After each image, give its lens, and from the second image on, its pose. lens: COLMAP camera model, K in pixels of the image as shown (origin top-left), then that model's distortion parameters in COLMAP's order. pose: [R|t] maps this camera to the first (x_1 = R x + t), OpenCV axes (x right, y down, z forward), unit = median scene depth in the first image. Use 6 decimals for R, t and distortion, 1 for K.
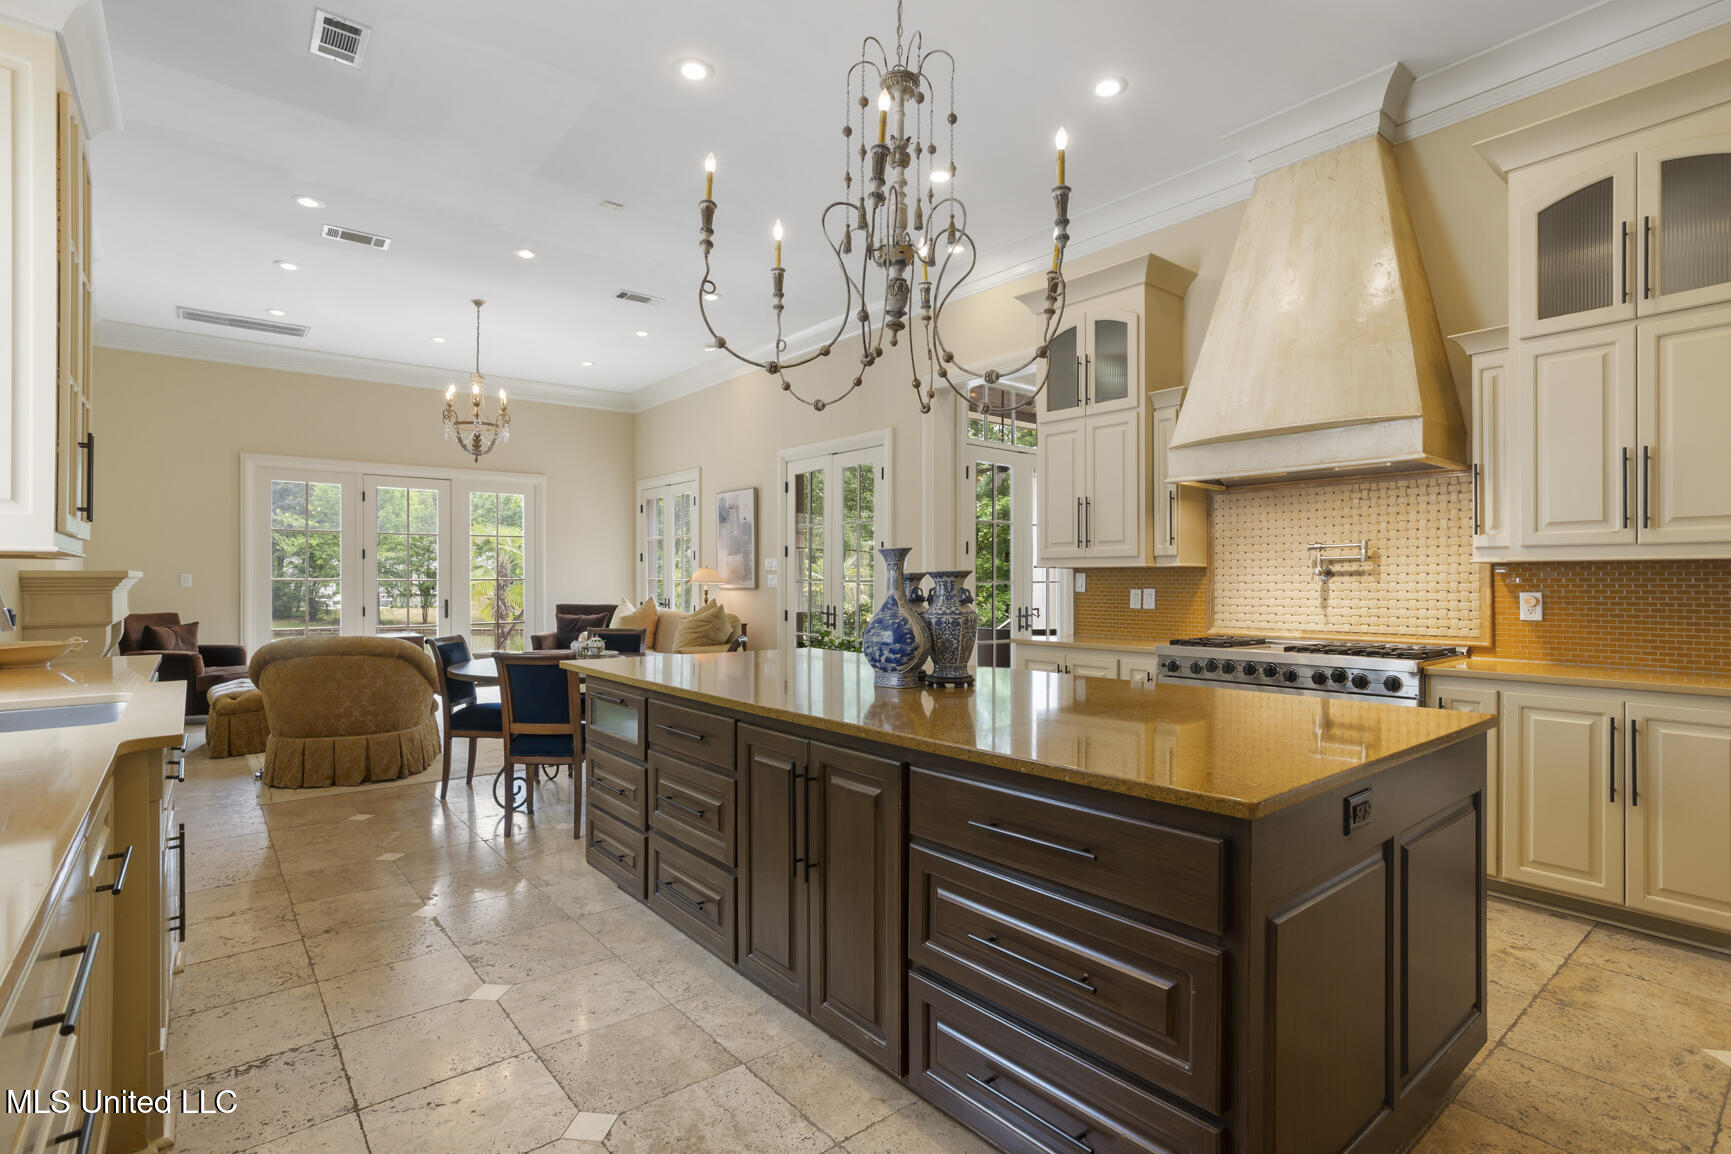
lens RADIAL K [[847.0, 0, 870.4], [0, 847.0, 584.9], [0, 0, 1]] dist [-0.002387, 0.000324]
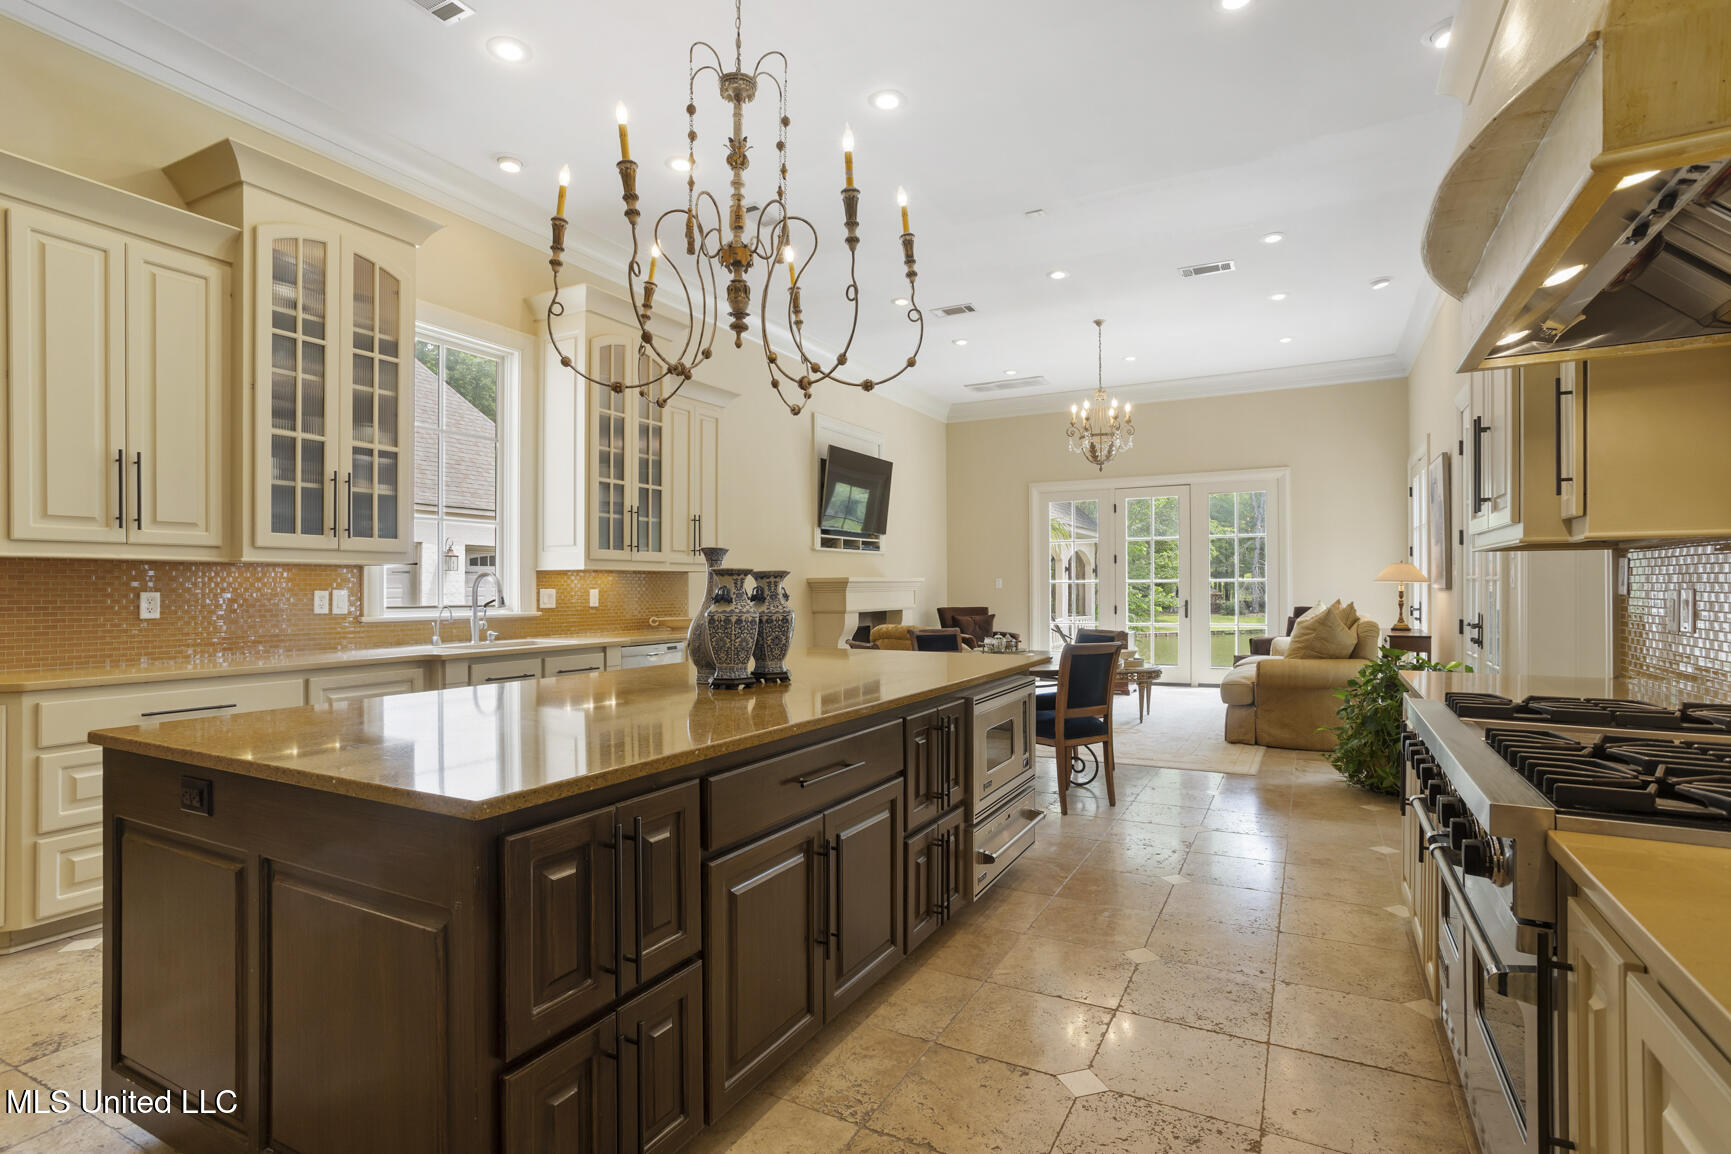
lens RADIAL K [[847.0, 0, 870.4], [0, 847.0, 584.9], [0, 0, 1]] dist [-0.002387, 0.000324]
pose [[0.413355, -0.004733, -0.910558, 0.361296], [0.004045, 0.999986, -0.003361, 0.001099], [0.910561, -0.002294, 0.413368, 0.264802]]
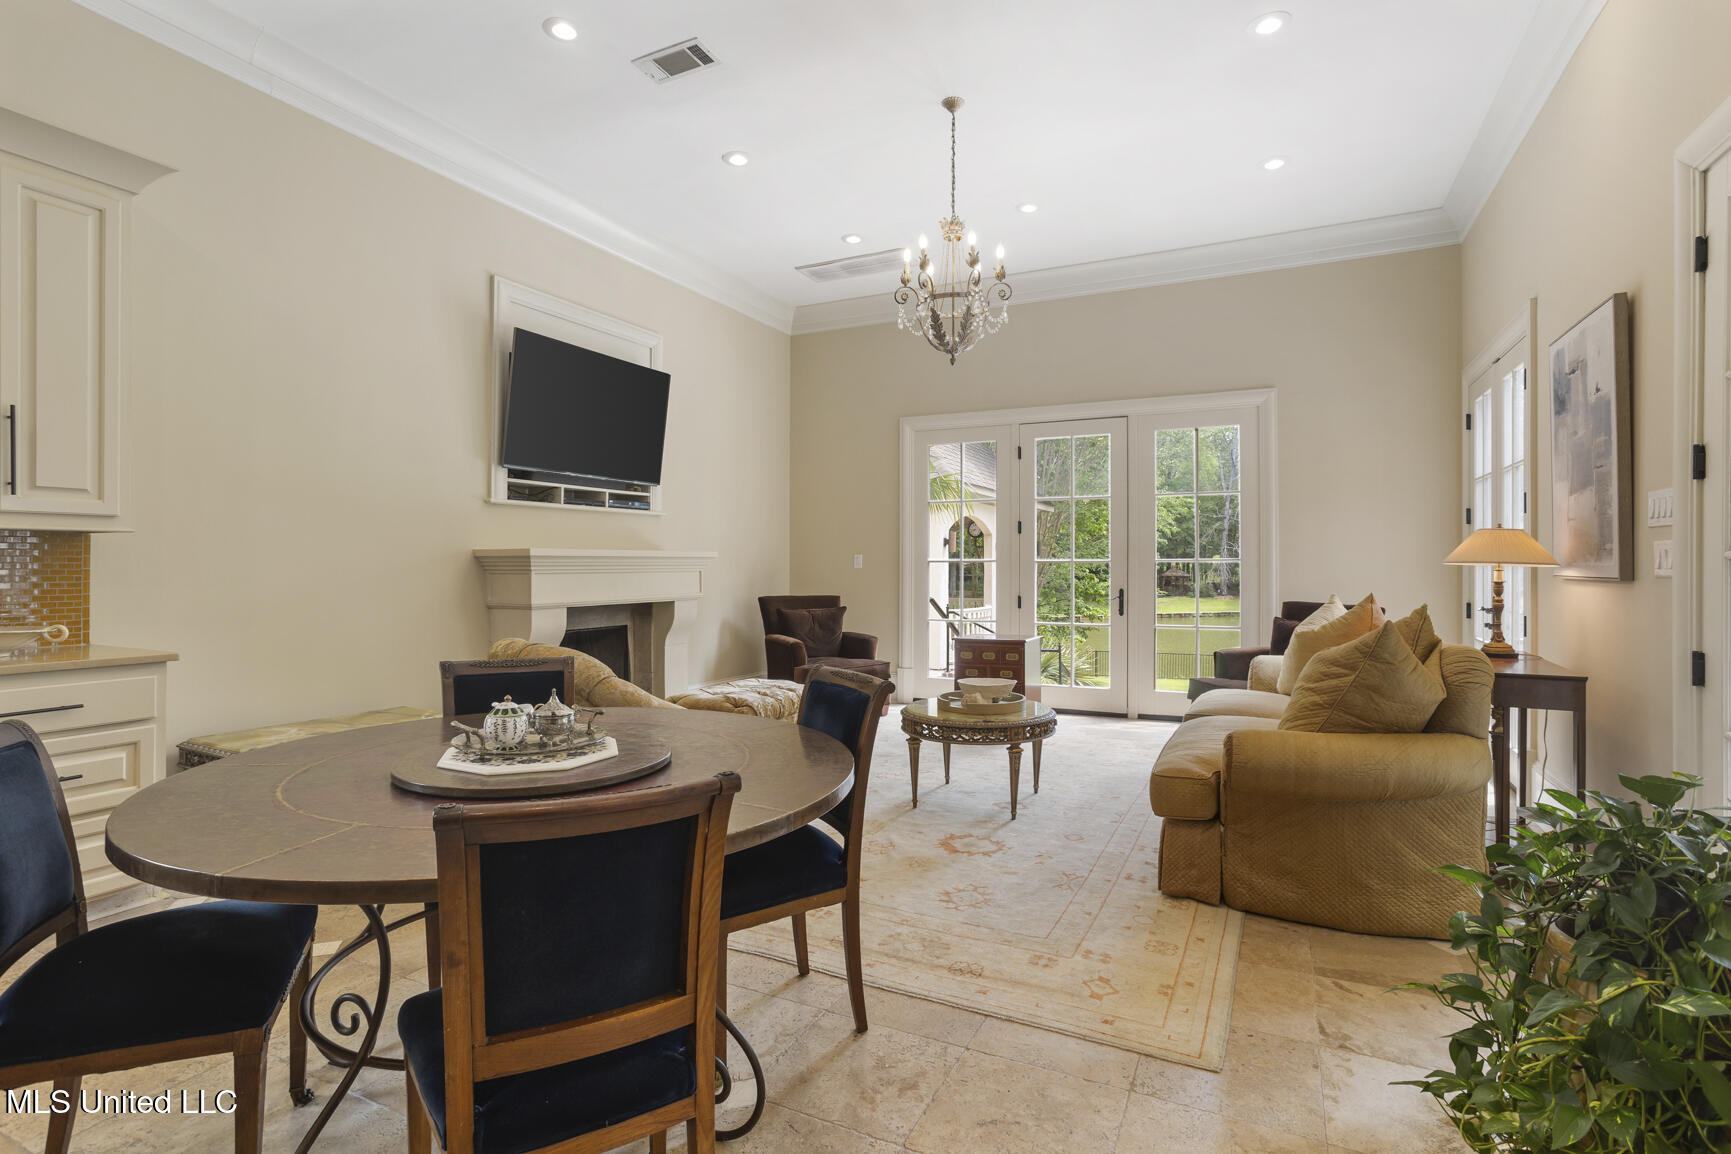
lens RADIAL K [[849.3, 0, 848.7], [0, 849.3, 556.5], [0, 0, 1]] dist [-0.004132, 0.000169]
pose [[0.423014, -0.008273, -0.906085, 0.052178], [-0.004168, 0.999930, -0.011075, -0.000397], [0.906113, 0.008462, 0.422950, 0.619199]]
